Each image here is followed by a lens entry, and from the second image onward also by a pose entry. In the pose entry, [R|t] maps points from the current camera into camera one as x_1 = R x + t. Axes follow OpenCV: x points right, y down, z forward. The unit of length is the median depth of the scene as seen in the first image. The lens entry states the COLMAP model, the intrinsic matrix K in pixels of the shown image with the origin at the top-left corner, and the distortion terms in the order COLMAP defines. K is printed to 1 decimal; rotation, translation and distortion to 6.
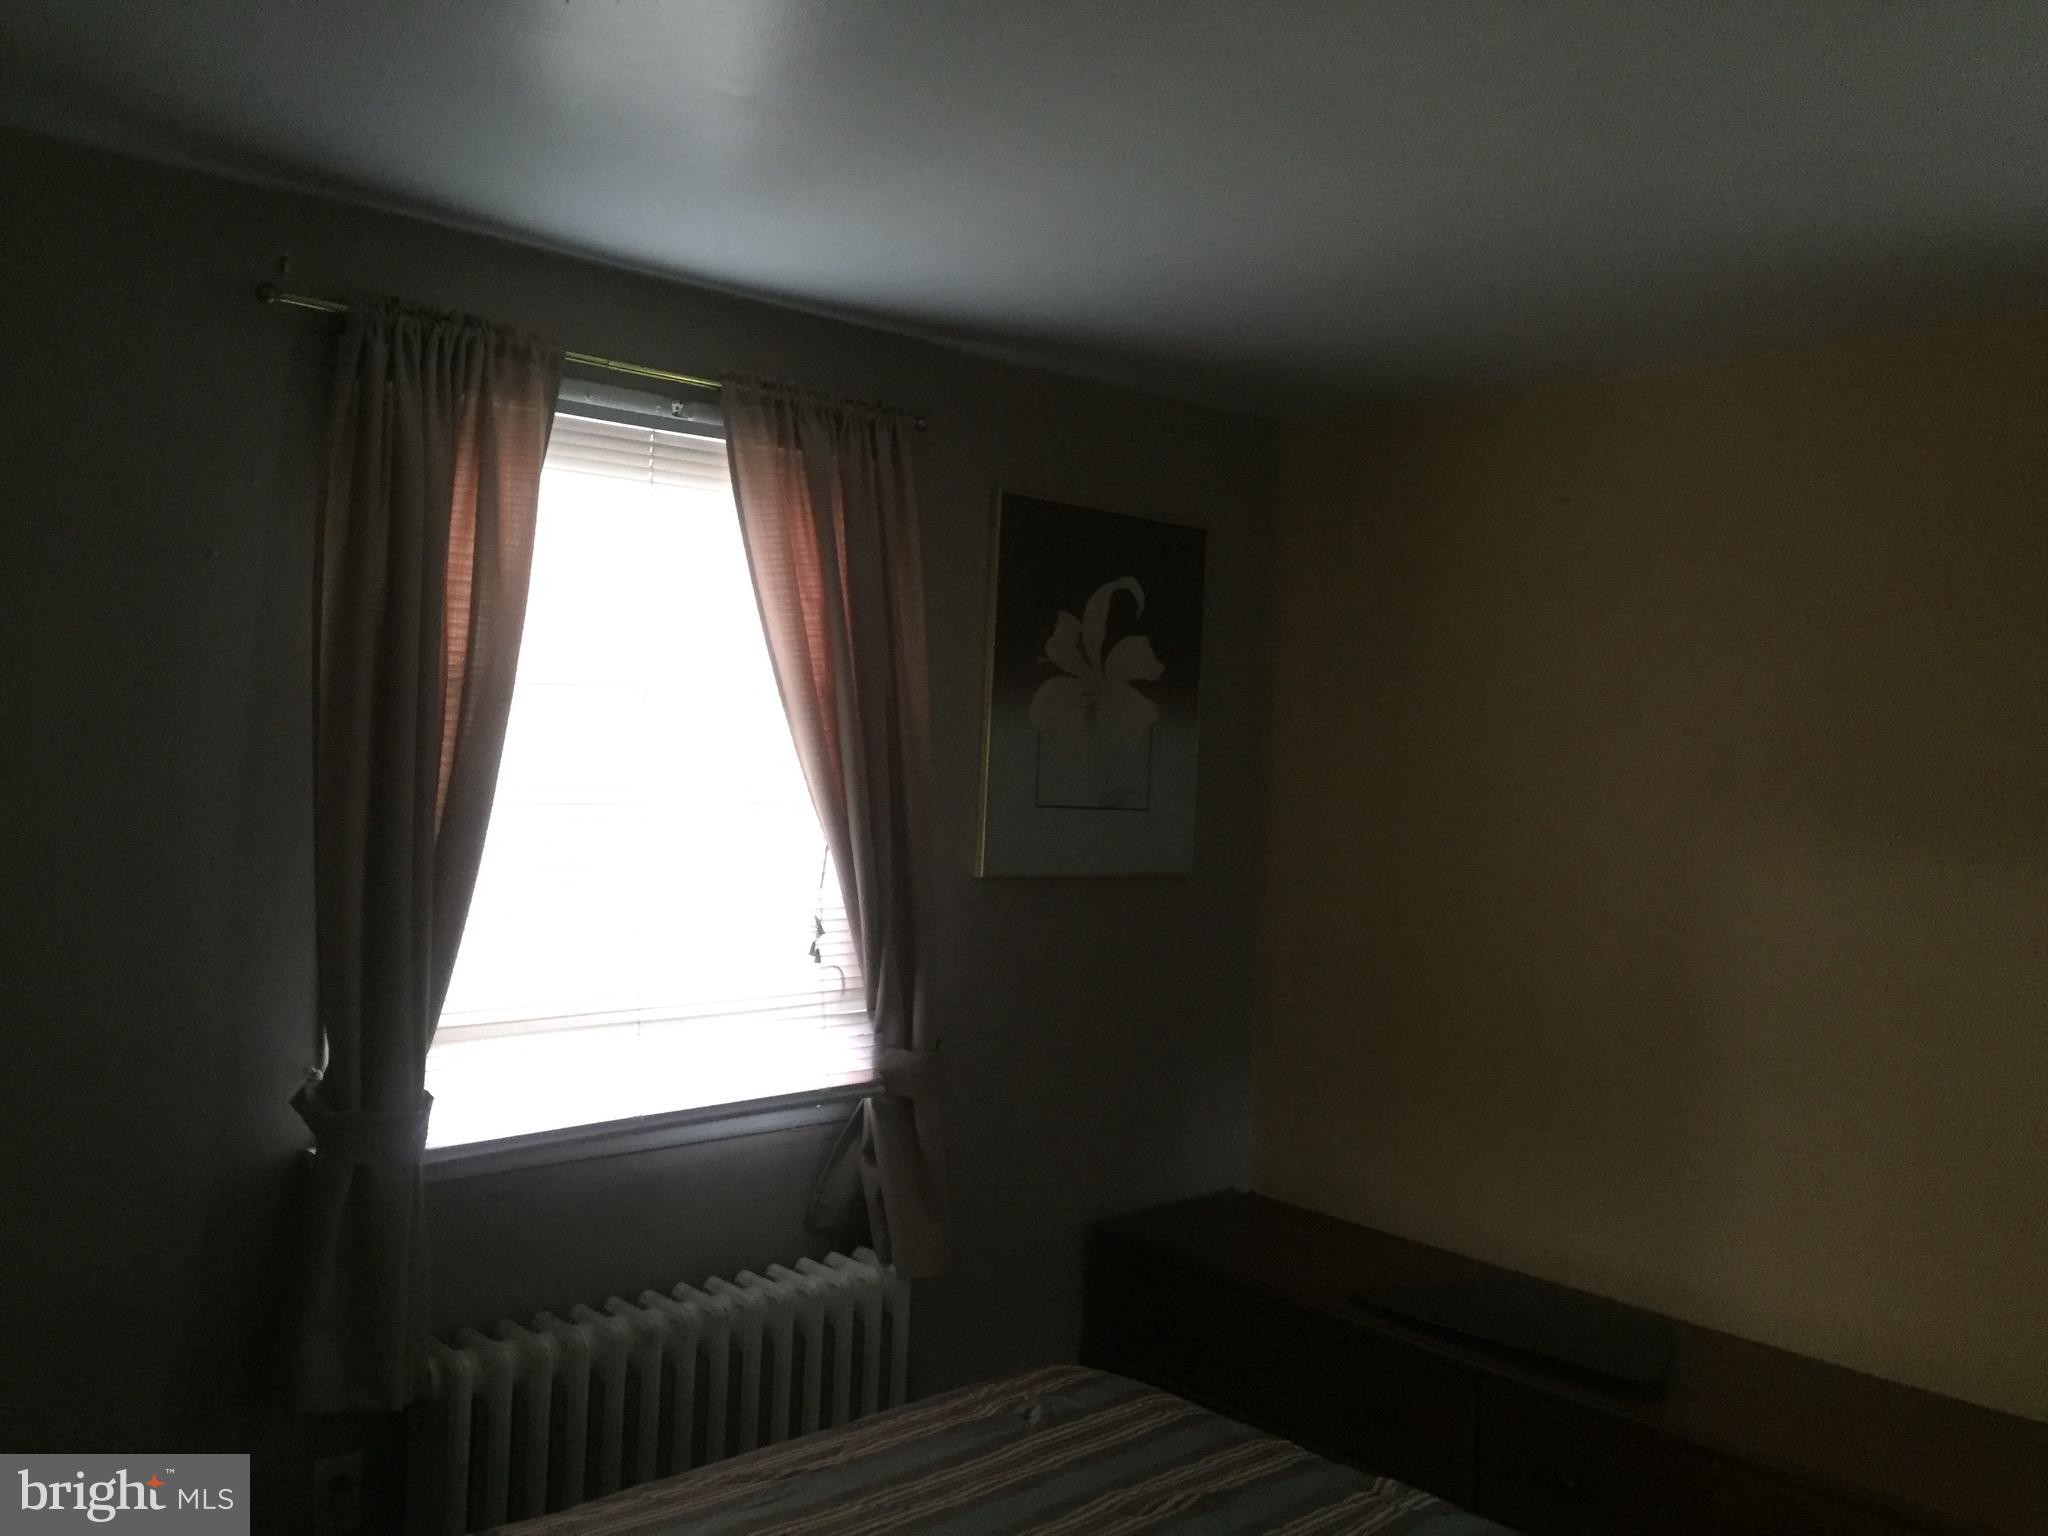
lens RADIAL K [[1756.2, 0, 1010.7], [0, 1756.2, 767.1], [0, 0, 1]] dist [0.043636, -0.095166]
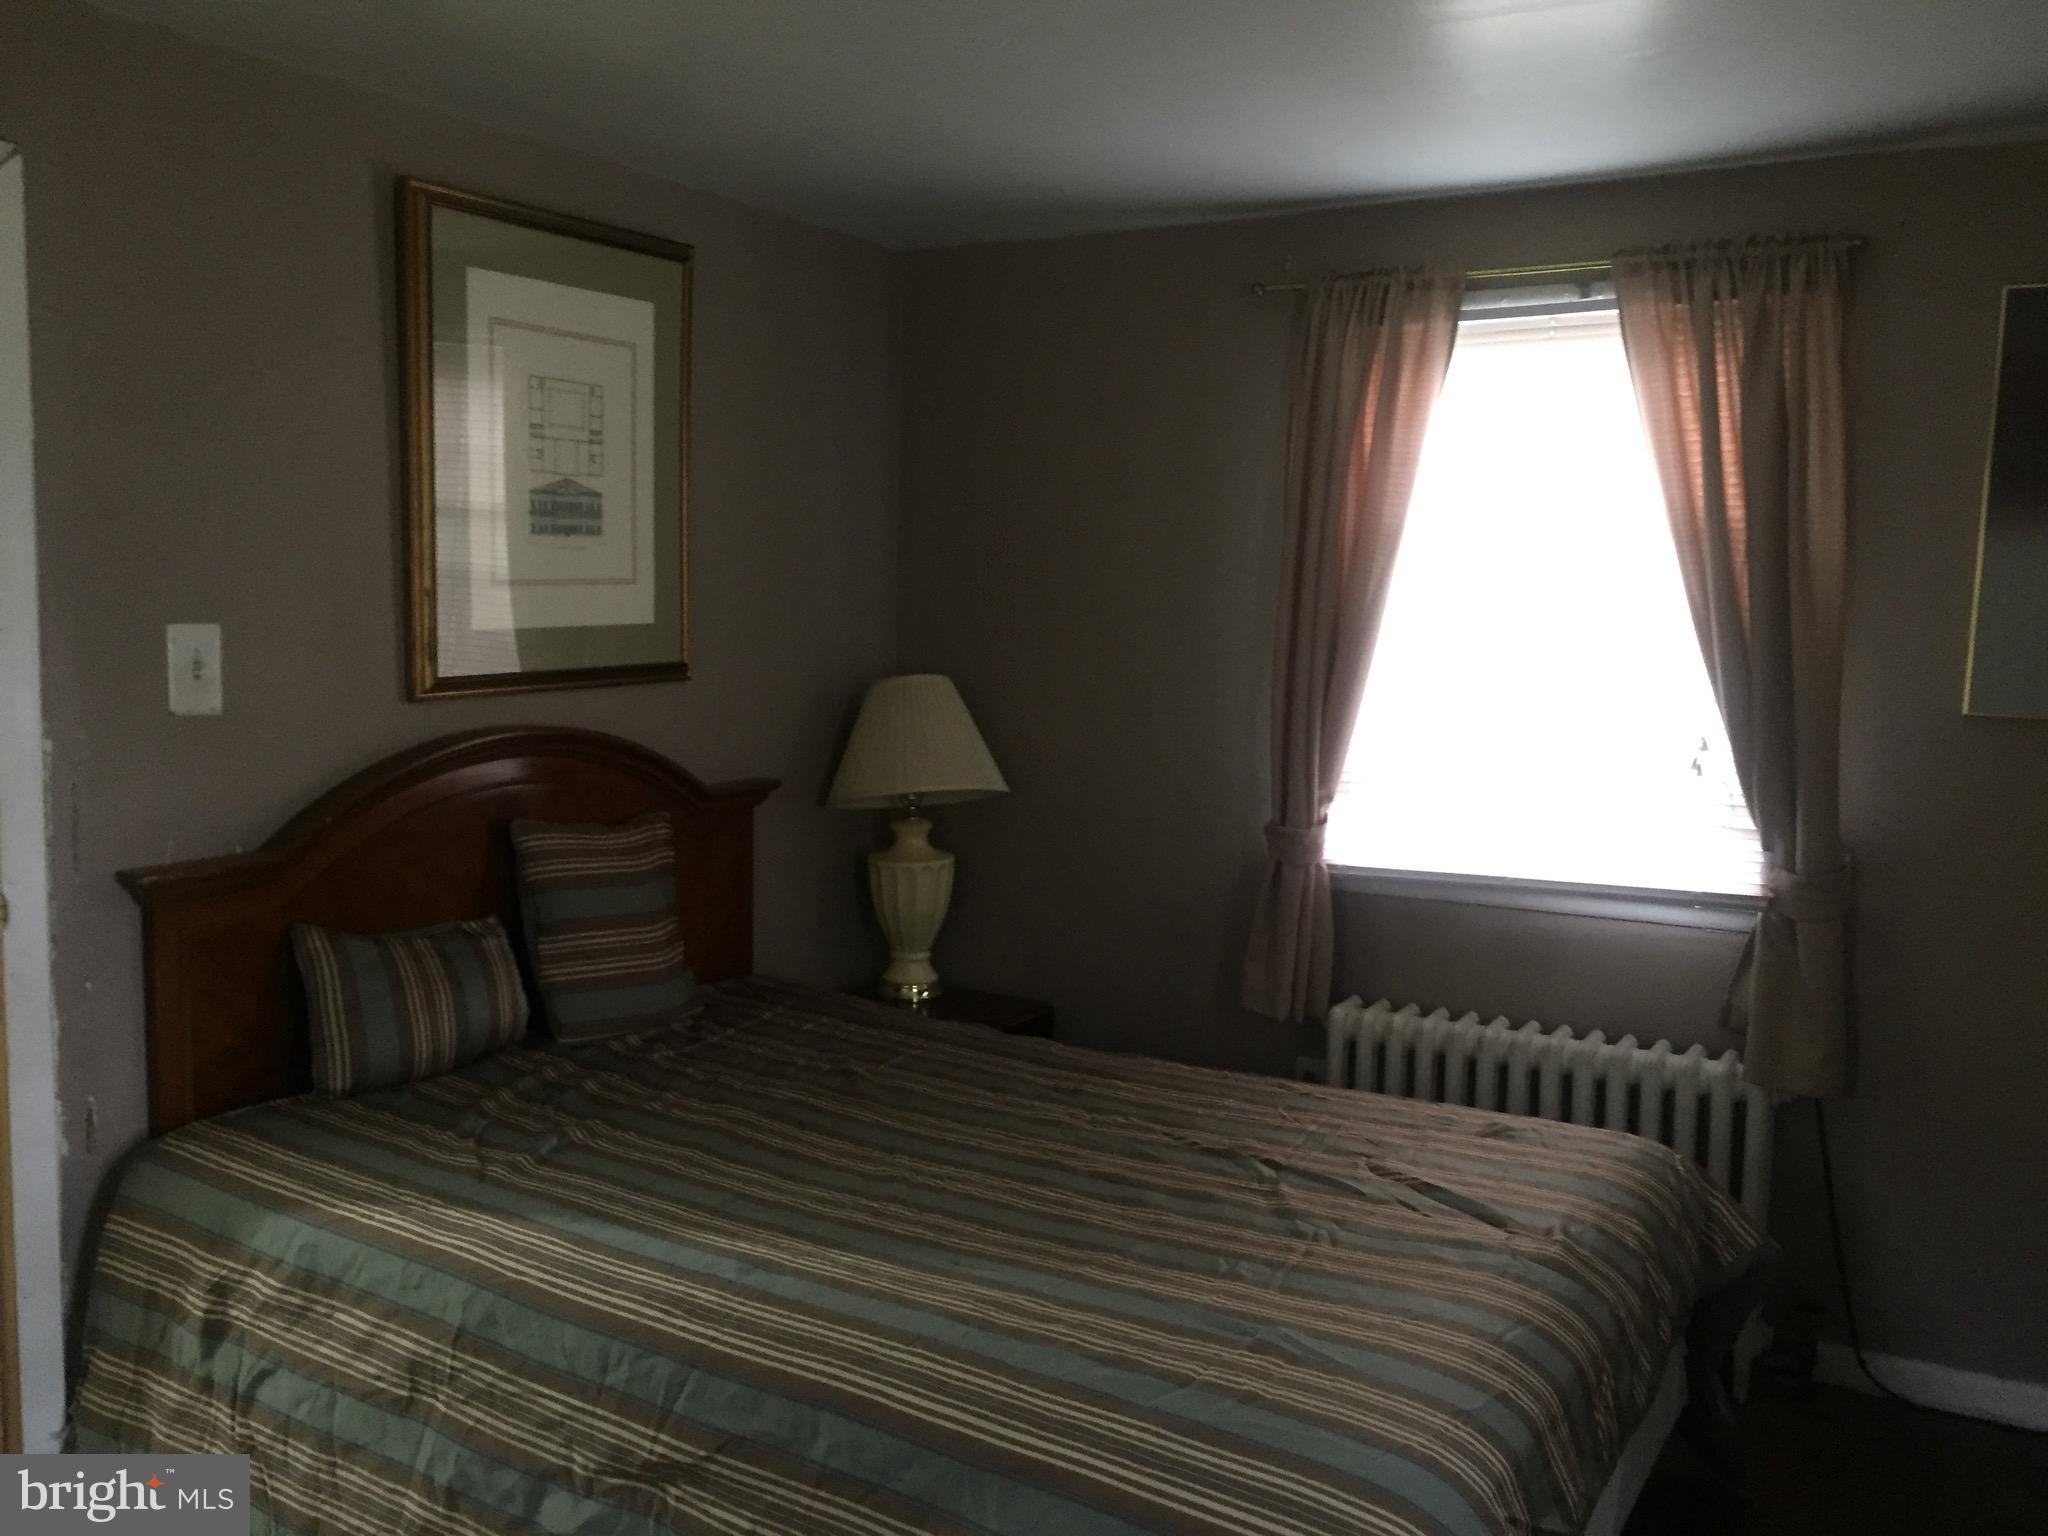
lens RADIAL K [[1756.2, 0, 1030.8], [0, 1756.2, 766.7], [0, 0, 1]] dist [0.043636, -0.095166]
pose [[0.280148, 0.070639, -0.957354, 0.816490], [-0.016599, 0.997496, 0.068744, 0.036972], [0.959813, -0.003368, 0.280620, 0.293701]]
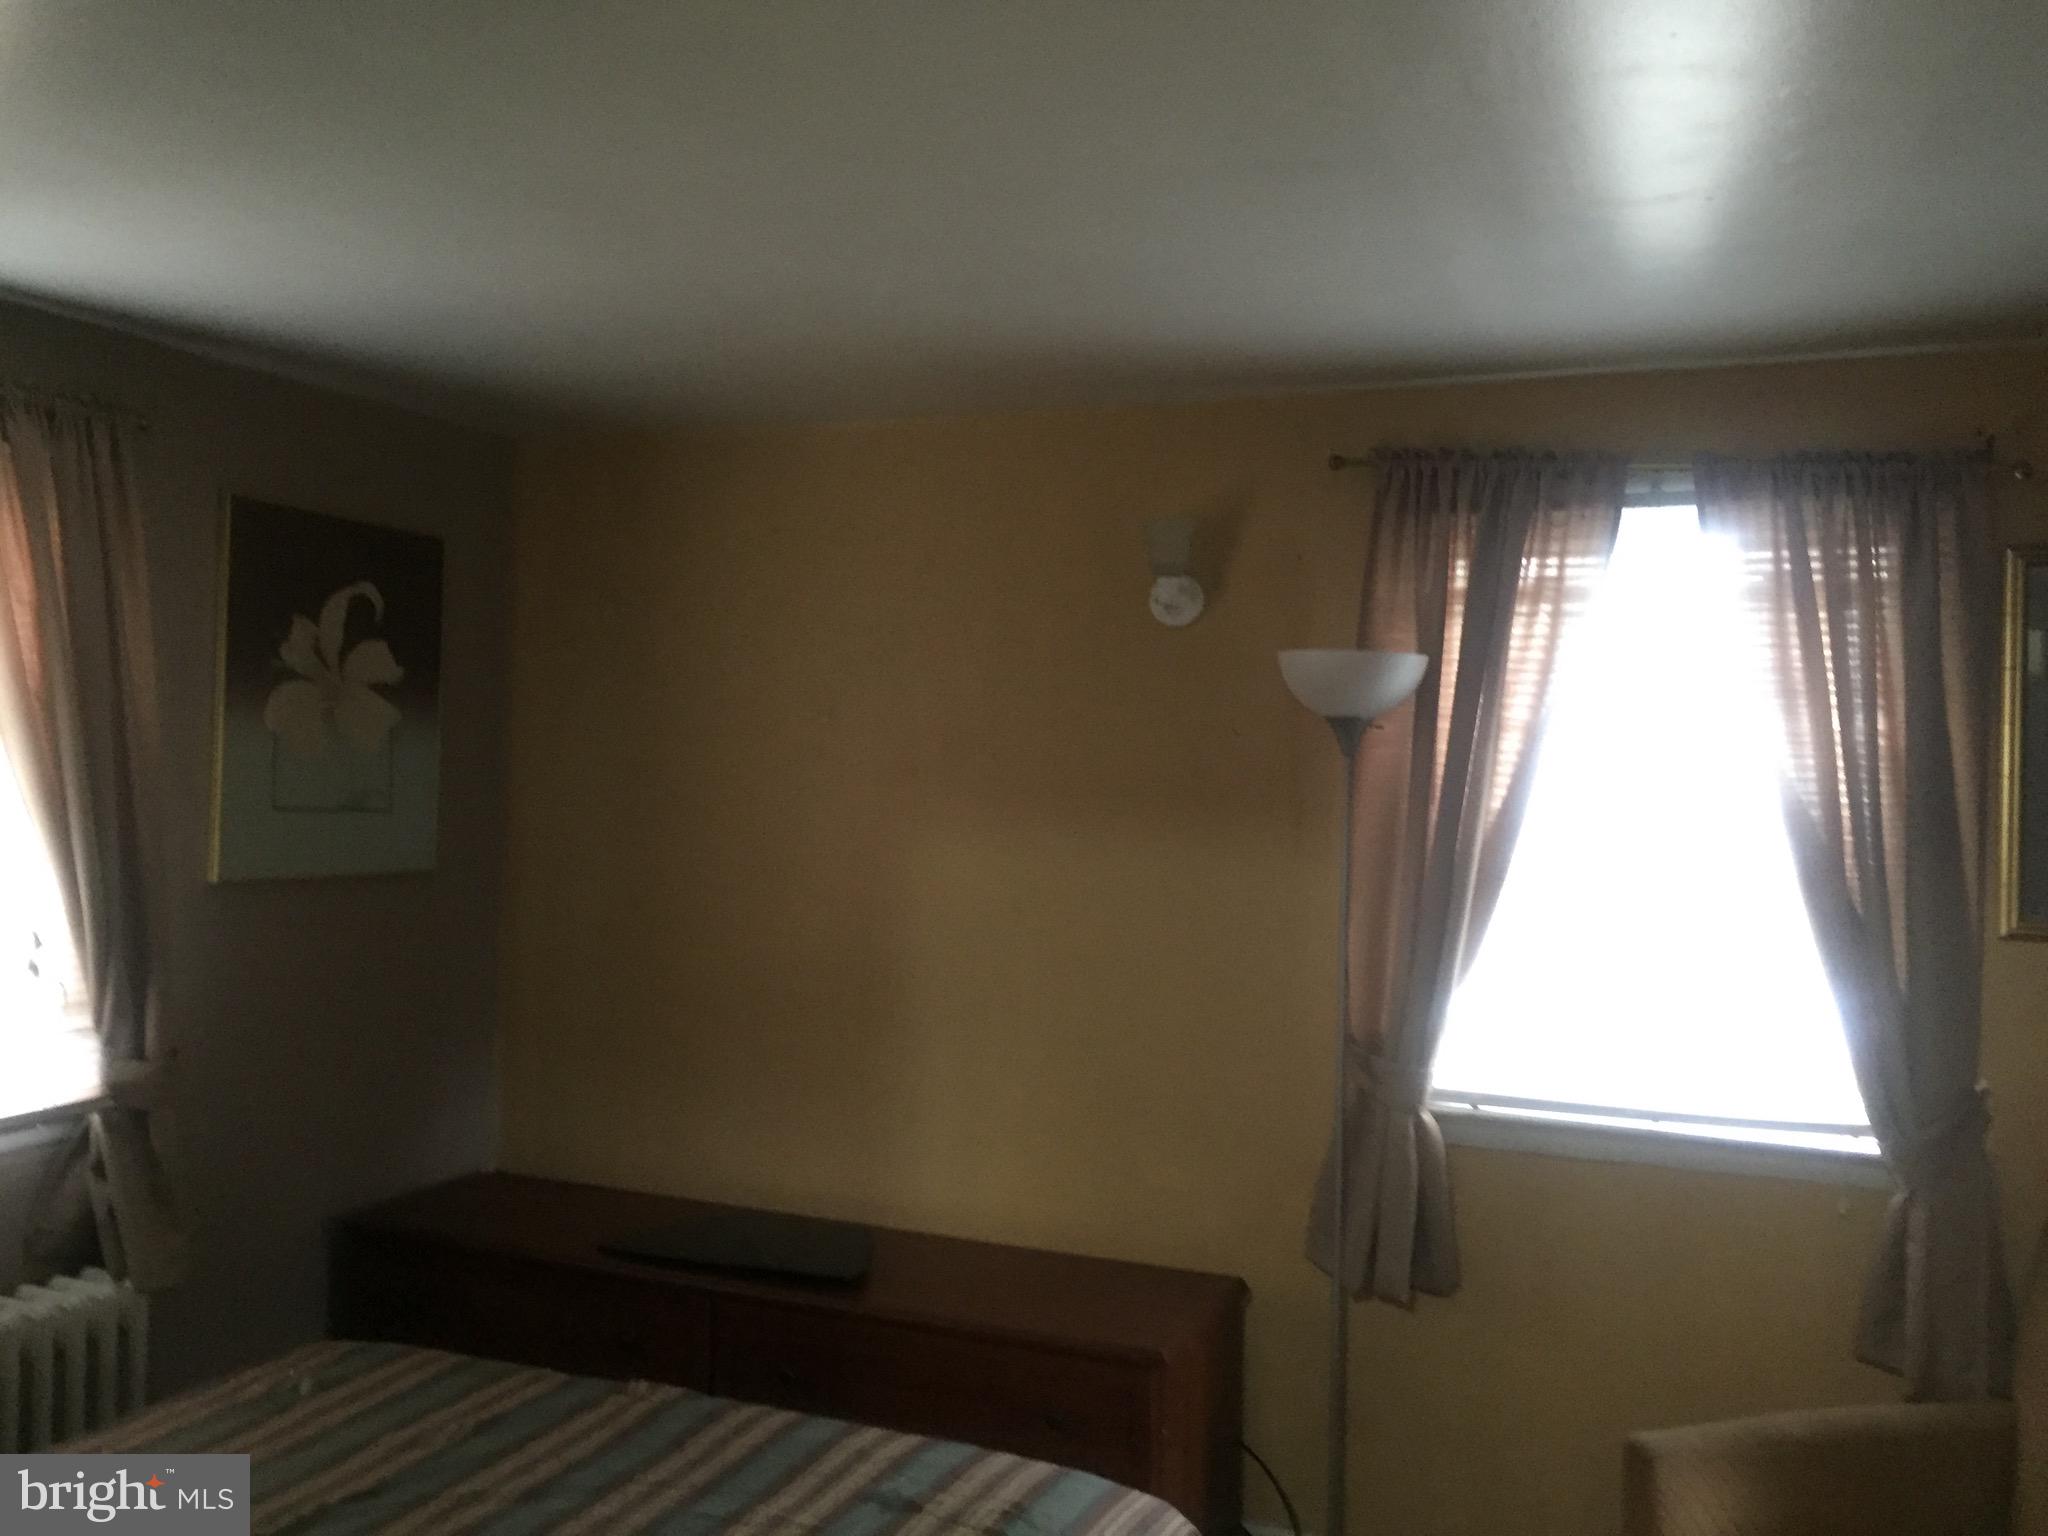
lens RADIAL K [[1756.2, 0, 1031.5], [0, 1756.2, 757.1], [0, 0, 1]] dist [0.043636, -0.095166]
pose [[0.901787, -0.011332, 0.432033, -0.033565], [0.011279, 0.999933, 0.002685, -0.006316], [-0.432034, 0.002452, 0.901854, -0.106284]]
